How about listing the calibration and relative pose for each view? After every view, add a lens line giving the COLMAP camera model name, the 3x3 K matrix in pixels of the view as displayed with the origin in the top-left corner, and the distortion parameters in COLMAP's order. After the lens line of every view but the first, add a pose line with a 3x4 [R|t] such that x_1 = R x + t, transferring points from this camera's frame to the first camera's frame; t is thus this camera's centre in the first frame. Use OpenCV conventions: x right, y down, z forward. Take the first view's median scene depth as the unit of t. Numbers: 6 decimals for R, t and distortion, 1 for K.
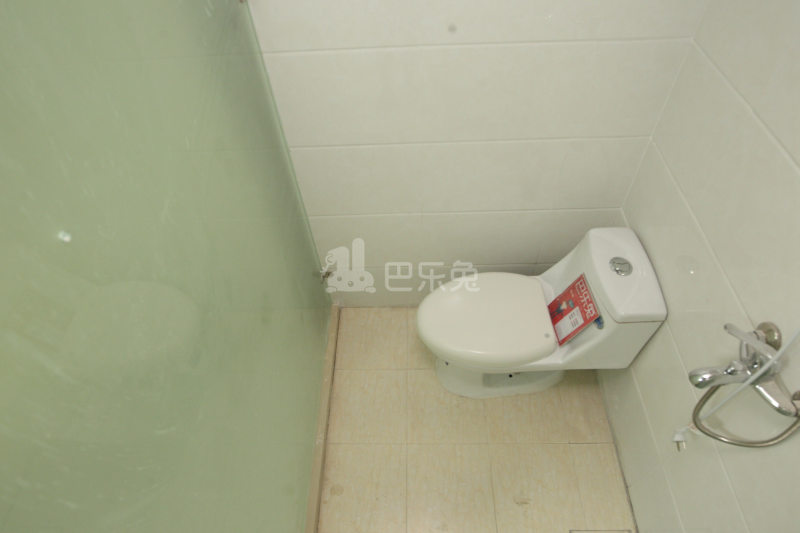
lens RADIAL K [[474.2, 0, 400.0], [0, 474.2, 266.5], [0, 0, 1]] dist [-0.032035, -0.000502]
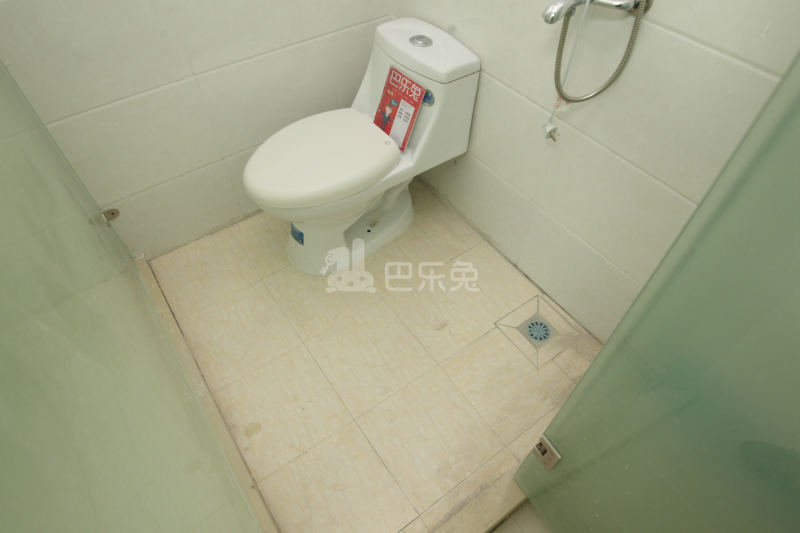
lens RADIAL K [[474.2, 0, 400.0], [0, 474.2, 266.5], [0, 0, 1]] dist [-0.032035, -0.000502]
pose [[0.807765, -0.427348, 0.406065, -0.143340], [0.432728, 0.897616, 0.083858, 0.279987], [-0.400326, 0.107978, 0.909989, 0.156937]]
